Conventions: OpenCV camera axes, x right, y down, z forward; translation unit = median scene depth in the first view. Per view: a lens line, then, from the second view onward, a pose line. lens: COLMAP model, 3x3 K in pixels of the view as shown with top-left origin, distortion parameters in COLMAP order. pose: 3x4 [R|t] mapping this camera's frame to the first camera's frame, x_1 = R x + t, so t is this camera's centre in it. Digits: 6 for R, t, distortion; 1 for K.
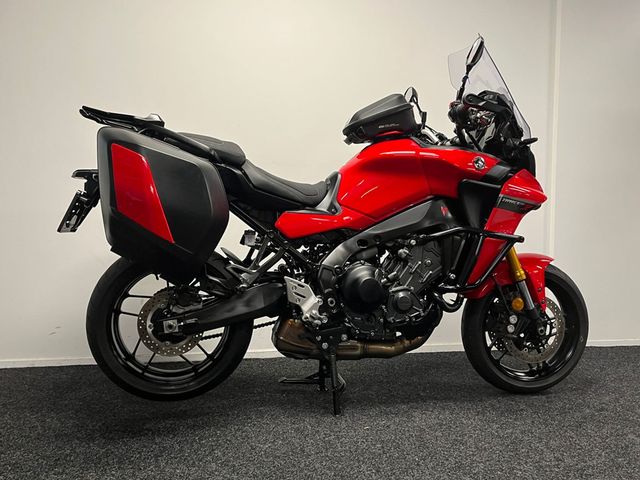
lens RADIAL K [[537.3, 0, 323.3], [0, 537.3, 238.8], [0, 0, 1]] dist [-0.007724, -0.000345]
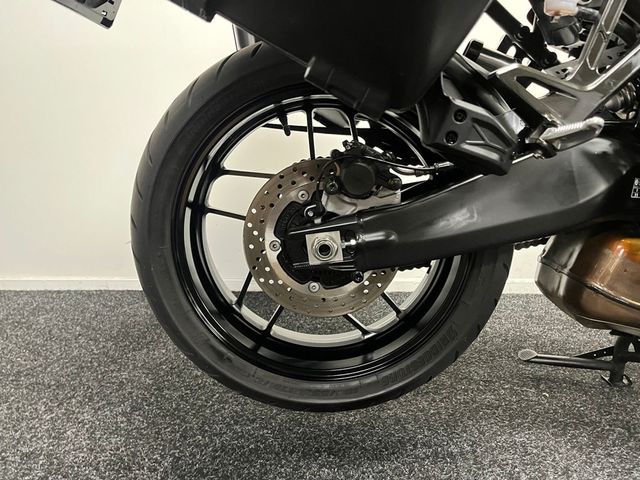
lens RADIAL K [[484.4, 0, 318.8], [0, 484.4, 244.0], [0, 0, 1]] dist [0.039727, -0.069401]
pose [[0.977541, 0.039671, -0.206978, -0.204030], [-0.000734, 0.982758, 0.184893, 0.090210], [0.210744, -0.180589, 0.960716, 0.627360]]
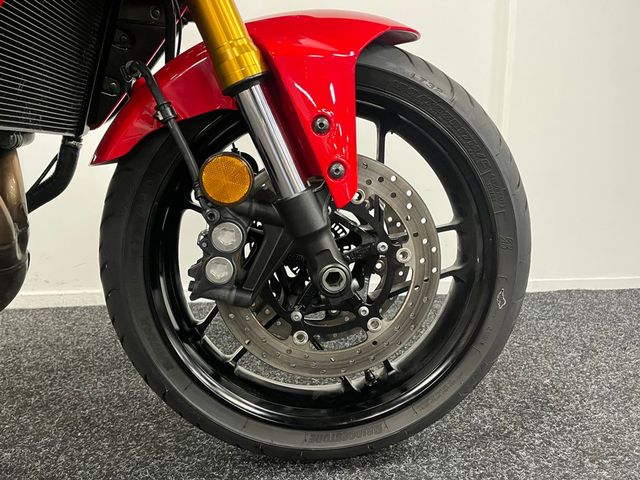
lens RADIAL K [[484.4, 0, 321.2], [0, 484.4, 244.0], [0, 0, 1]] dist [0.039727, -0.069401]
pose [[0.996495, -0.002035, -0.083631, 0.458939], [0.014938, 0.987964, 0.153958, 0.126831], [0.082311, -0.154668, 0.984532, 0.823152]]
